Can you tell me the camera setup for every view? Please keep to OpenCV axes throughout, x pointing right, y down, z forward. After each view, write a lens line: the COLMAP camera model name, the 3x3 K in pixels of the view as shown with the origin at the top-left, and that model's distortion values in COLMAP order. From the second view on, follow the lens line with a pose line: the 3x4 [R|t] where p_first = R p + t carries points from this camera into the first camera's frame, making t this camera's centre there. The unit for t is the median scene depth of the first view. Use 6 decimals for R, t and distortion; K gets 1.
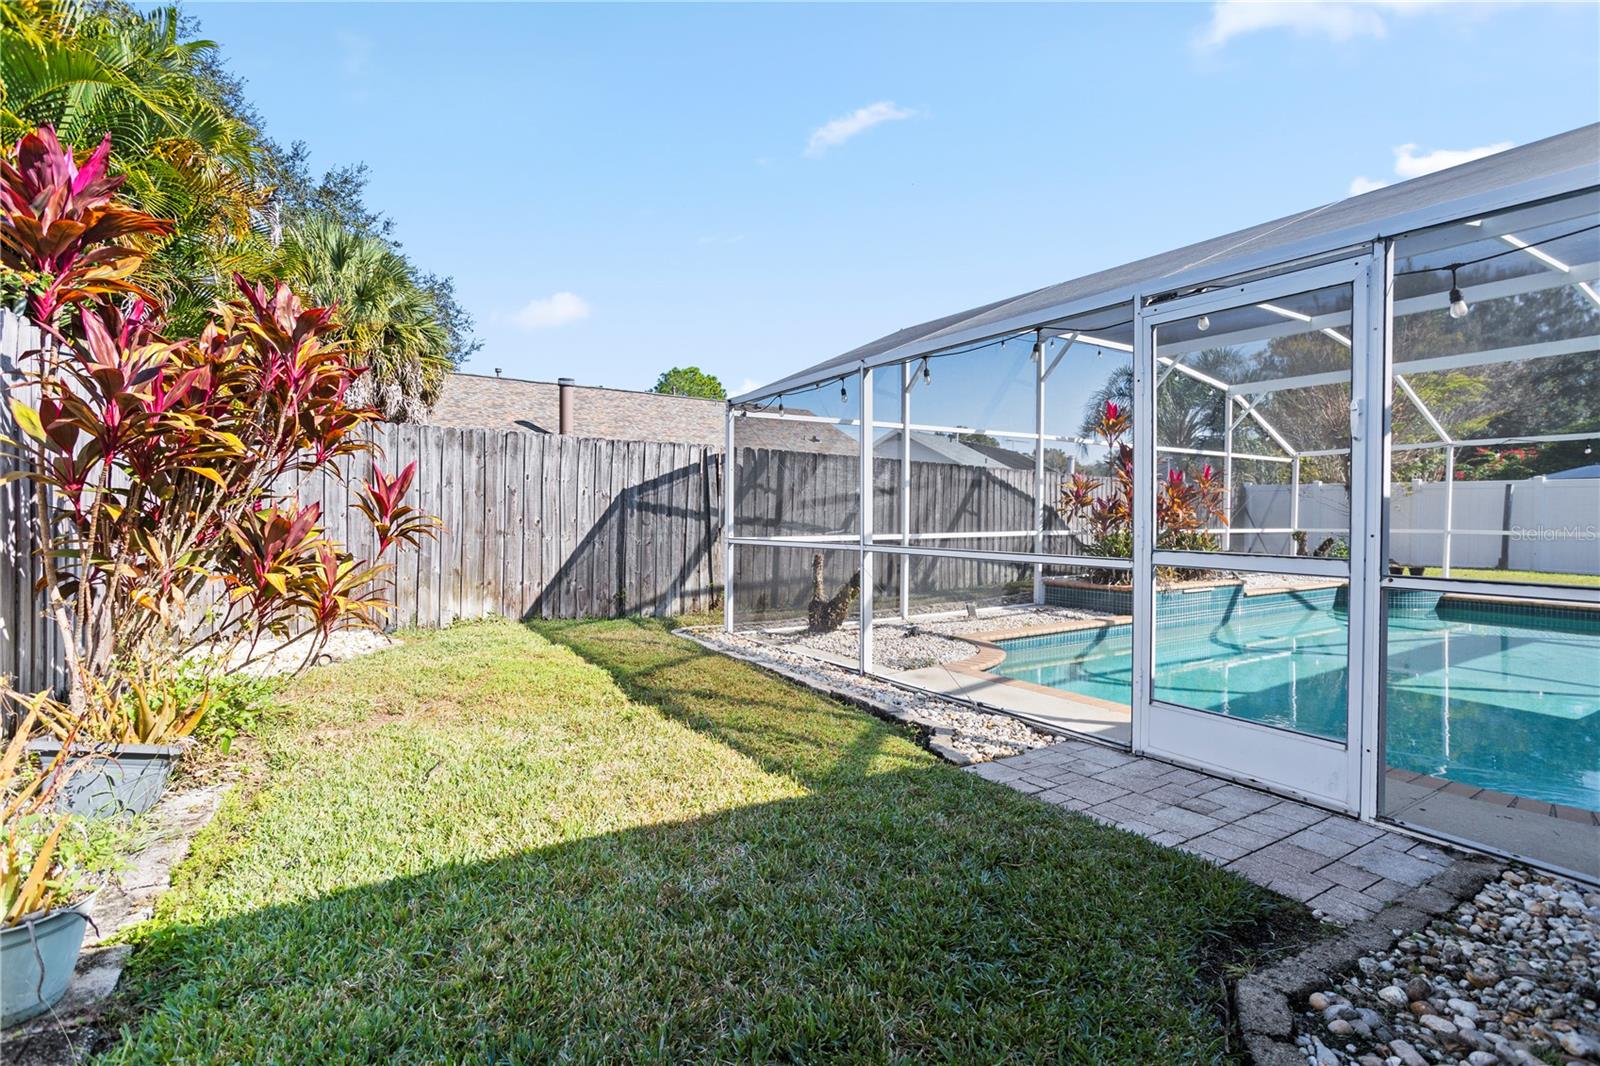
lens RADIAL K [[780.2, 0, 800.6], [0, 780.2, 524.7], [0, 0, 1]] dist [-0.052389, 0.029780]
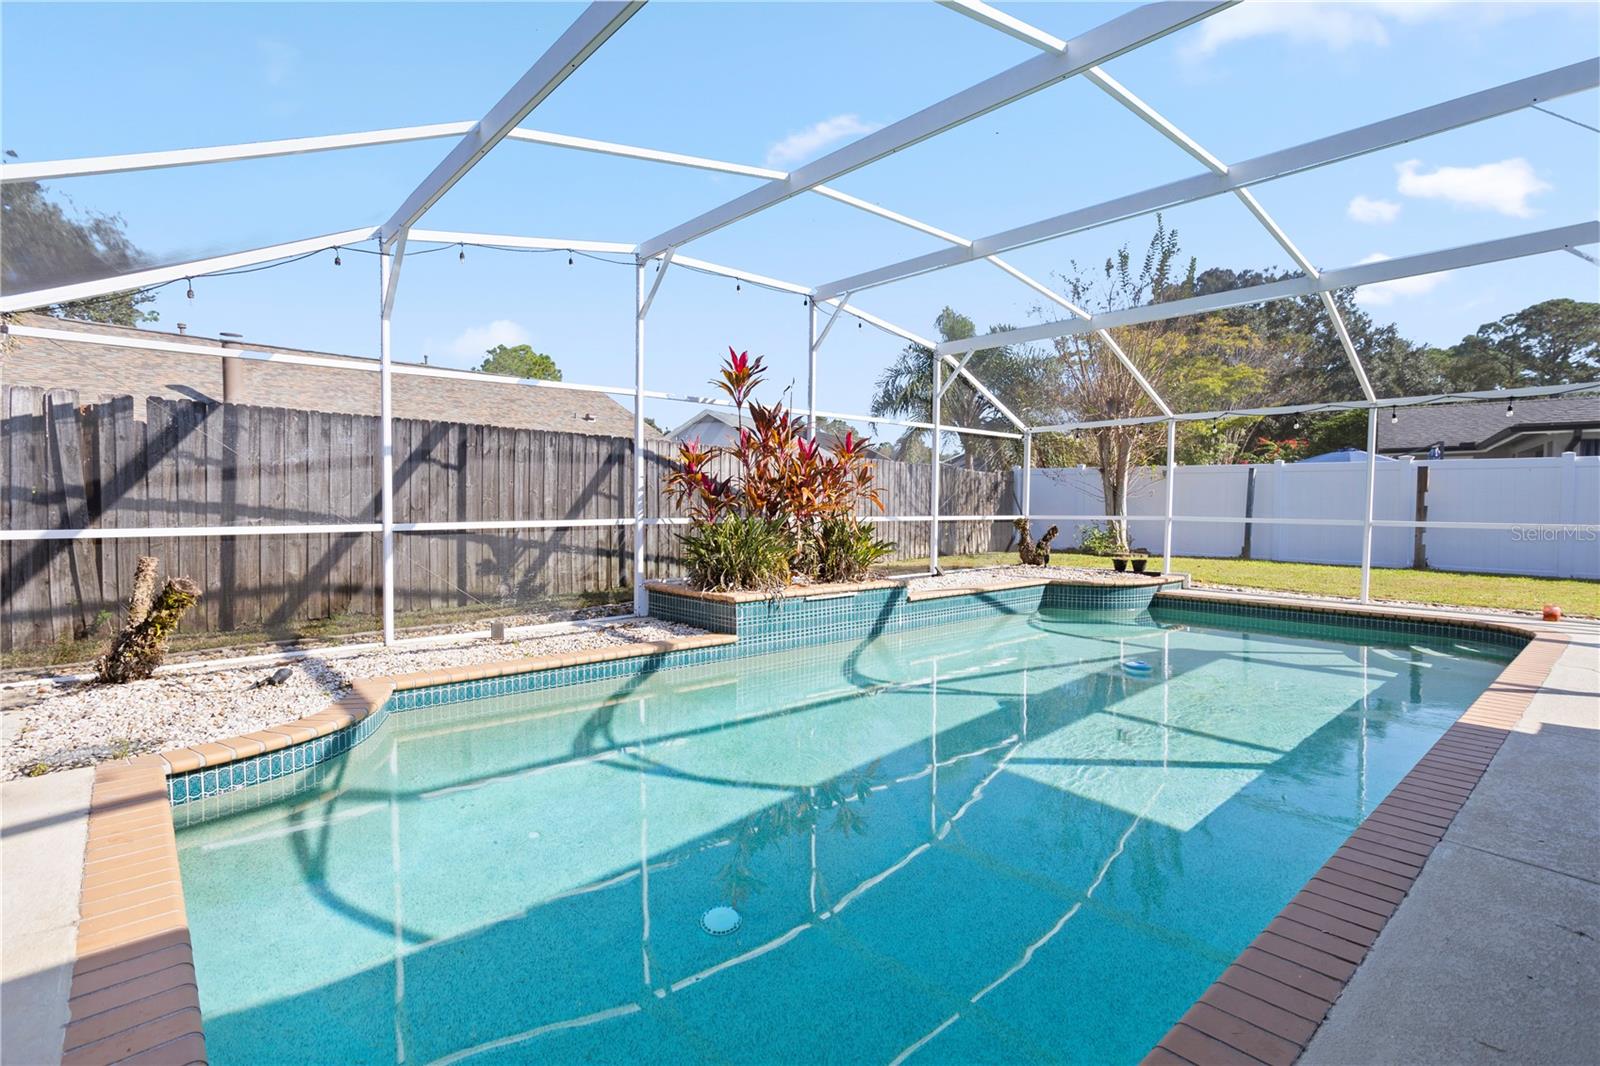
lens RADIAL K [[780.2, 0, 795.3], [0, 780.2, 531.8], [0, 0, 1]] dist [-0.052389, 0.029780]
pose [[0.987342, -0.004377, 0.158543, 0.292206], [0.000605, 0.999716, 0.023828, 0.002623], [-0.158602, -0.023431, 0.987065, 0.201722]]
